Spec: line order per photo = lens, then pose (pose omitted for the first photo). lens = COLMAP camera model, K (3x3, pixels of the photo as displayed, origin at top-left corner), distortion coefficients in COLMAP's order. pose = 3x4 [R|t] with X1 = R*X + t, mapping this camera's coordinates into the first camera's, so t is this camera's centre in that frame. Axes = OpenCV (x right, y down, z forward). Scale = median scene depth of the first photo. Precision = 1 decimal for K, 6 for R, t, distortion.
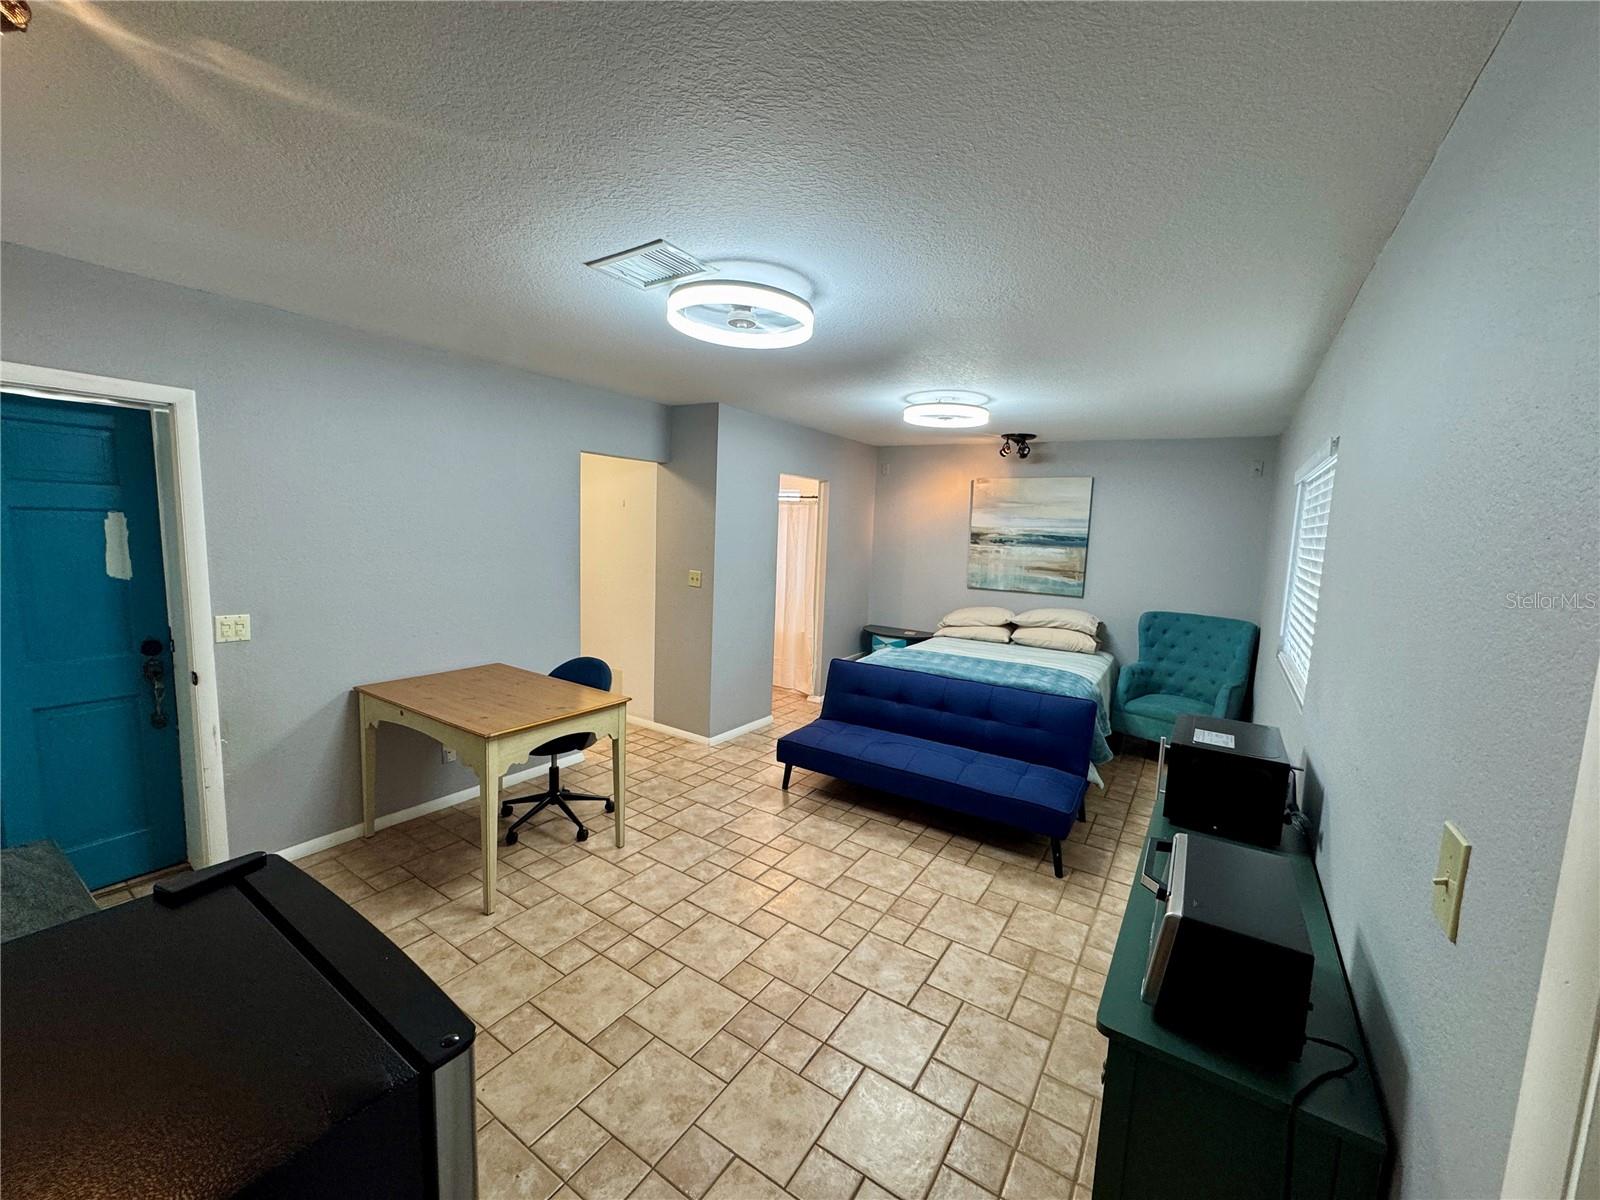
lens RADIAL K [[636.3, 0, 798.8], [0, 636.3, 601.9], [0, 0, 1]] dist [0.000590, -0.000276]
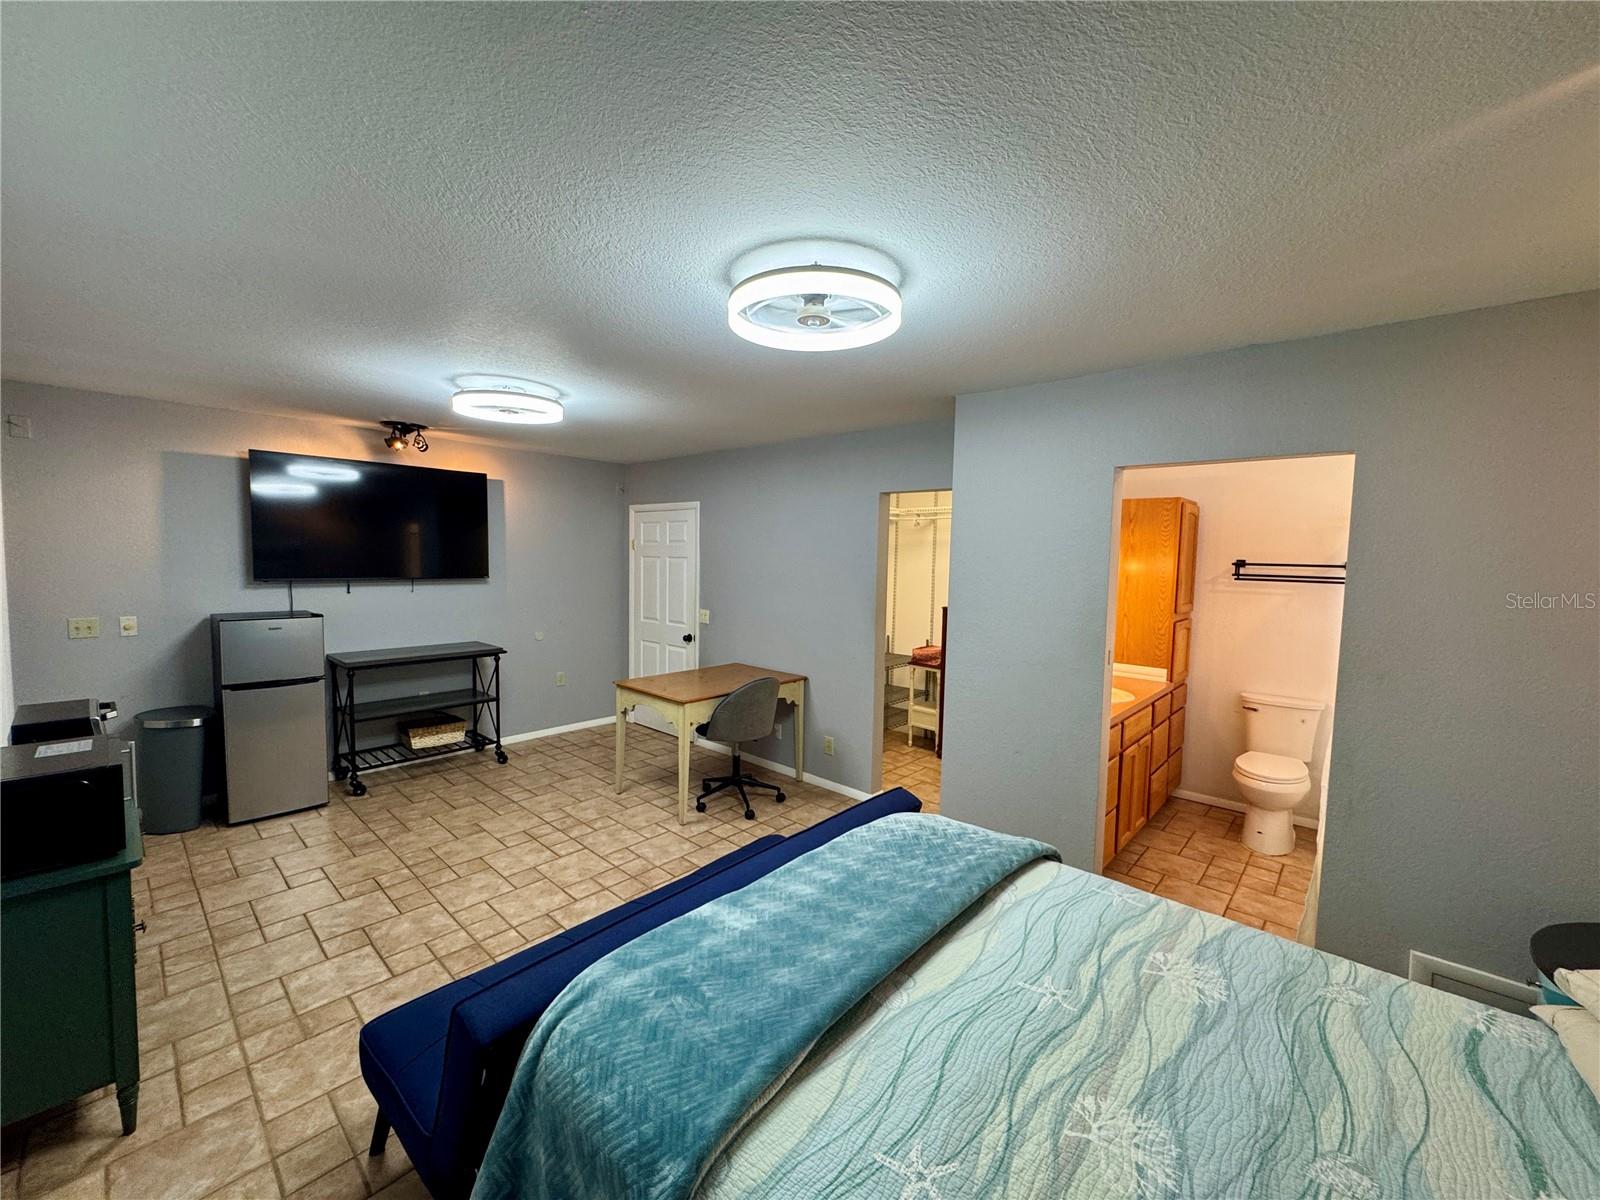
lens RADIAL K [[636.3, 0, 801.0], [0, 636.3, 599.4], [0, 0, 1]] dist [0.000590, -0.000276]
pose [[-0.153036, 0.020022, -0.988018, 0.817404], [-0.147934, 0.988065, 0.042937, -0.114721], [0.977085, 0.152733, -0.148248, 1.254035]]
